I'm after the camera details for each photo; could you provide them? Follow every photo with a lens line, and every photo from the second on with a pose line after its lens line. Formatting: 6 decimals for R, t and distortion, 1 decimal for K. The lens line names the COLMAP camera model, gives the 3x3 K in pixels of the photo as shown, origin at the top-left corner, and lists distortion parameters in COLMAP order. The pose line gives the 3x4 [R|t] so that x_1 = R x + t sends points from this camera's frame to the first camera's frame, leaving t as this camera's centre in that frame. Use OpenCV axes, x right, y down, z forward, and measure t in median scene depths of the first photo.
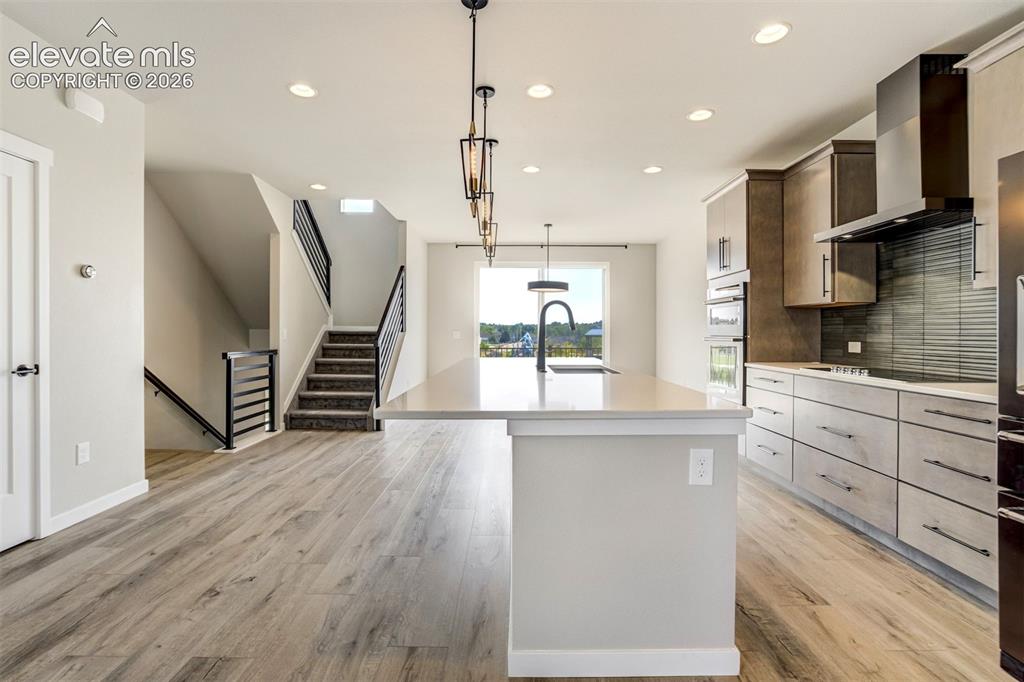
lens RADIAL K [[480.2, 0, 511.2], [0, 480.2, 334.9], [0, 0, 1]] dist [-0.013970, 0.000226]
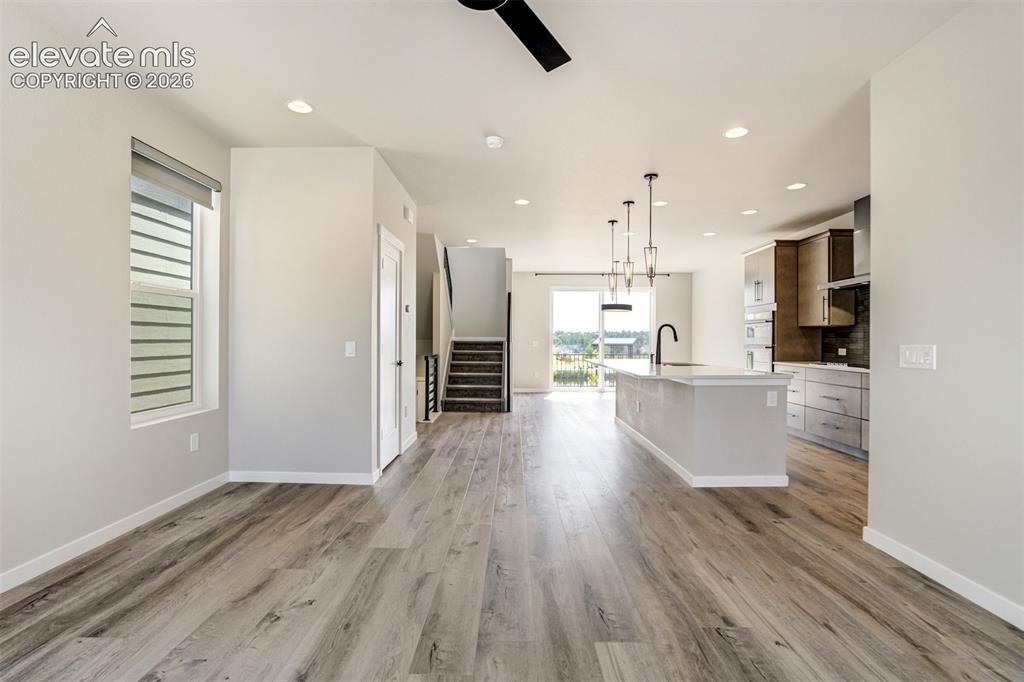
lens RADIAL K [[481.4, 0, 512.6], [0, 481.4, 345.7], [0, 0, 1]] dist [-0.003464, -0.000294]
pose [[0.999987, 0.000587, 0.005045, -0.408869], [-0.000609, 0.999991, 0.004189, -0.001243], [-0.005042, -0.004192, 0.999979, -0.627279]]
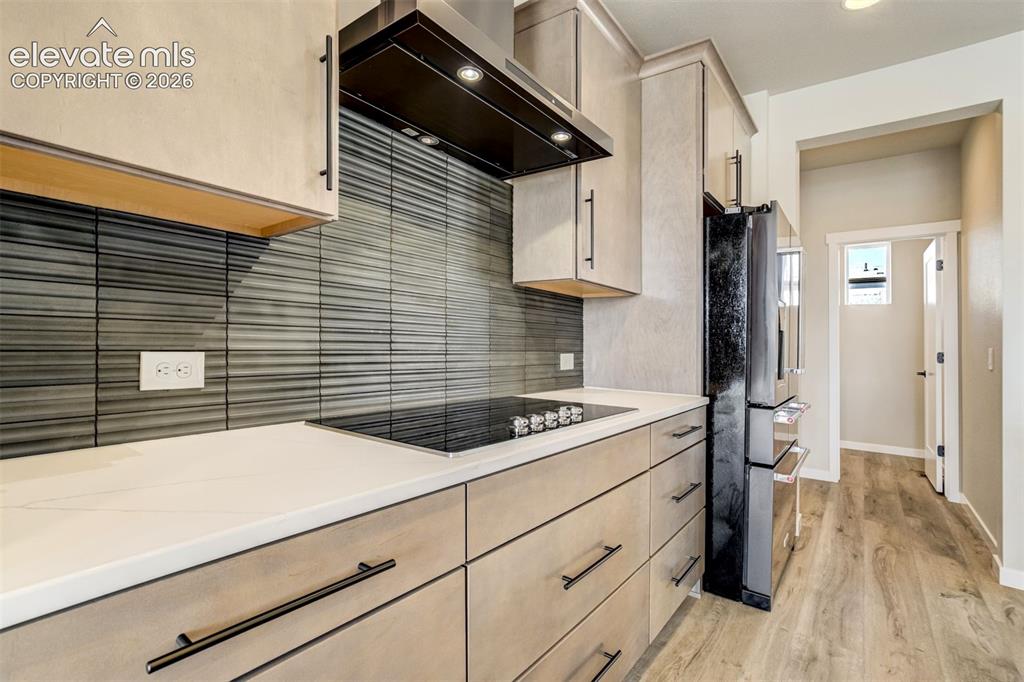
lens RADIAL K [[481.4, 0, 512.6], [0, 481.4, 345.7], [0, 0, 1]] dist [-0.003464, -0.000294]
pose [[-0.802594, -0.003044, 0.596518, 0.376230], [-0.002805, 0.999995, 0.001328, 0.009552], [-0.596519, -0.000607, -0.802598, 1.080975]]
